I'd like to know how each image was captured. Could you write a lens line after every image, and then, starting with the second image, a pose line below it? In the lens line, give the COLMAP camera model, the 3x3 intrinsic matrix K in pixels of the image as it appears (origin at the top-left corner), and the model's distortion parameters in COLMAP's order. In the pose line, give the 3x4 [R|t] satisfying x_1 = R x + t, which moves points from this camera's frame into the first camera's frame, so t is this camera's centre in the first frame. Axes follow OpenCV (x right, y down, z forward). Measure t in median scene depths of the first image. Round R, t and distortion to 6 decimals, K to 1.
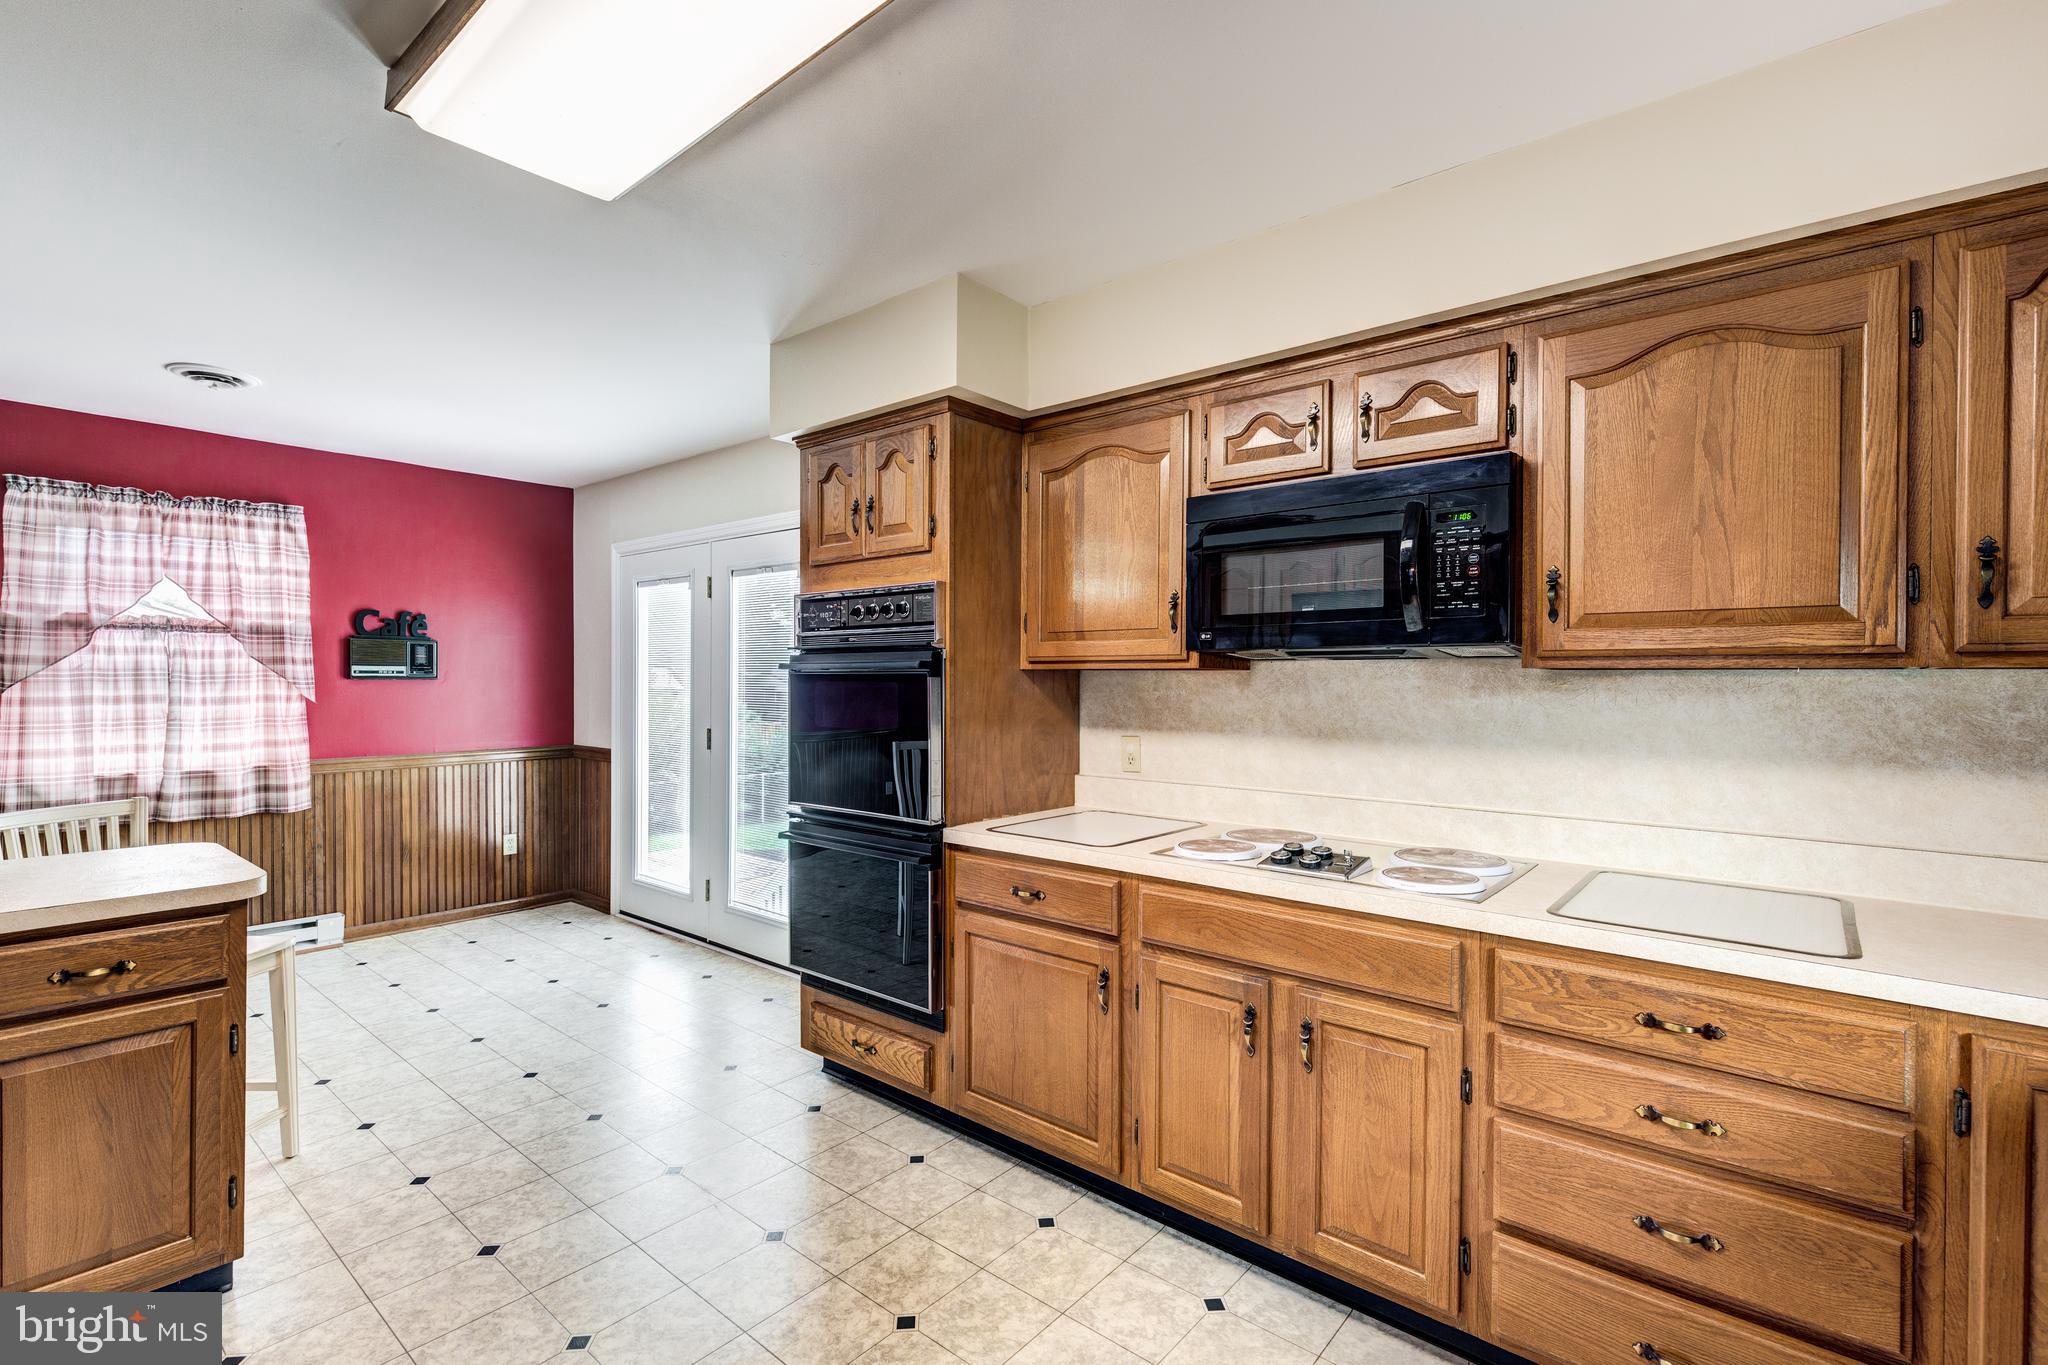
lens RADIAL K [[938.2, 0, 1044.6], [0, 938.2, 681.5], [0, 0, 1]] dist [0.008795, -0.001805]
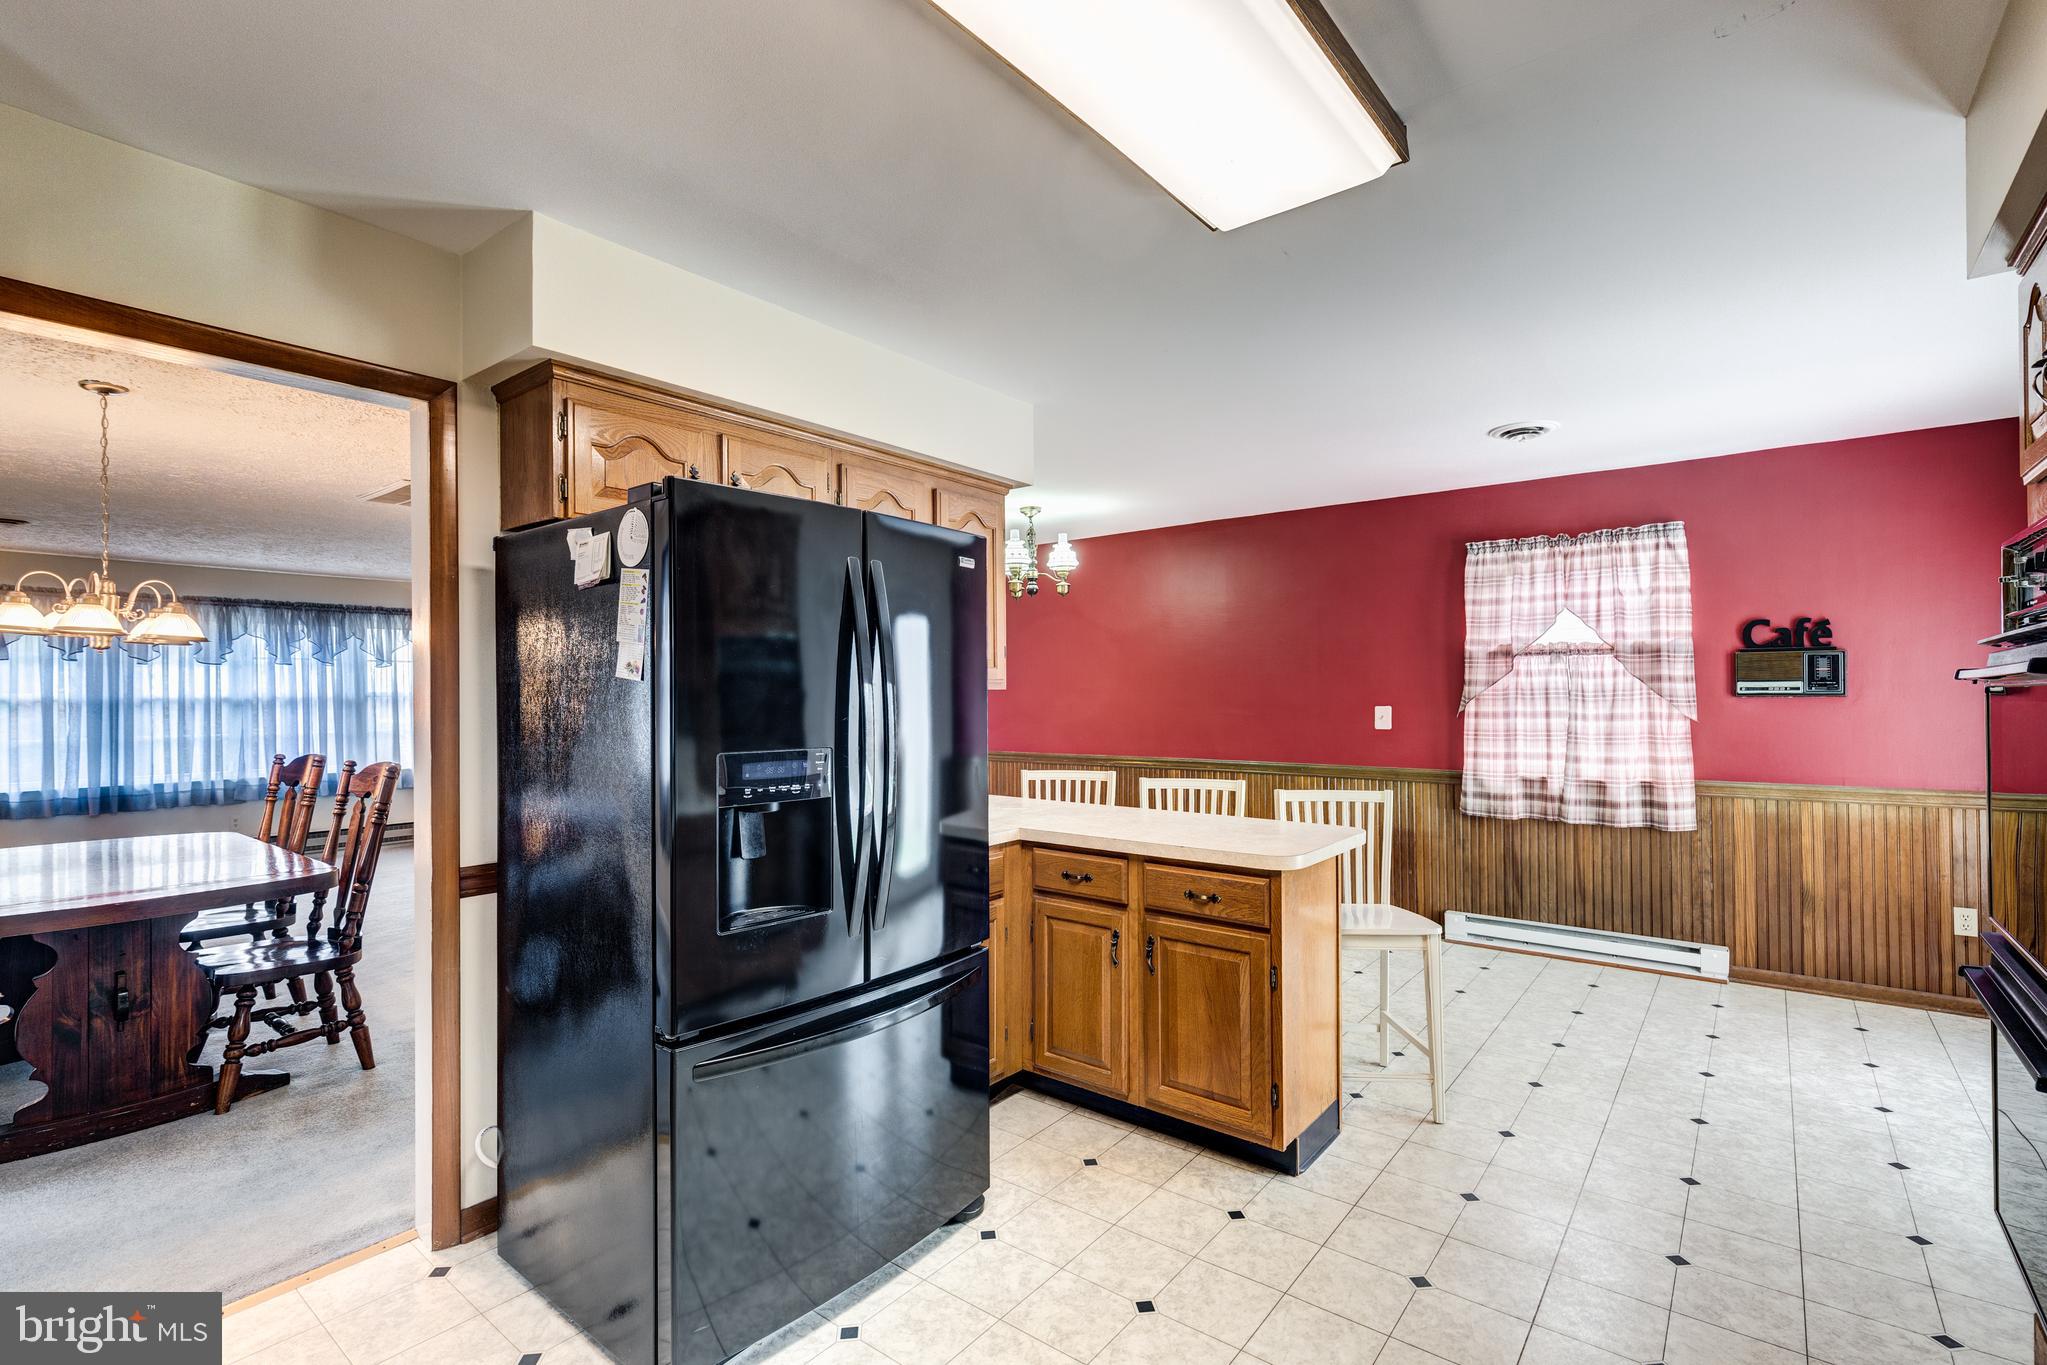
lens RADIAL K [[937.7, 0, 973.9], [0, 937.7, 690.0], [0, 0, 1]] dist [0.008795, -0.001805]
pose [[0.002824, -0.009486, -0.999951, 0.194979], [0.000633, 0.999955, -0.009484, -0.000963], [0.999996, -0.000606, 0.002830, 0.266338]]
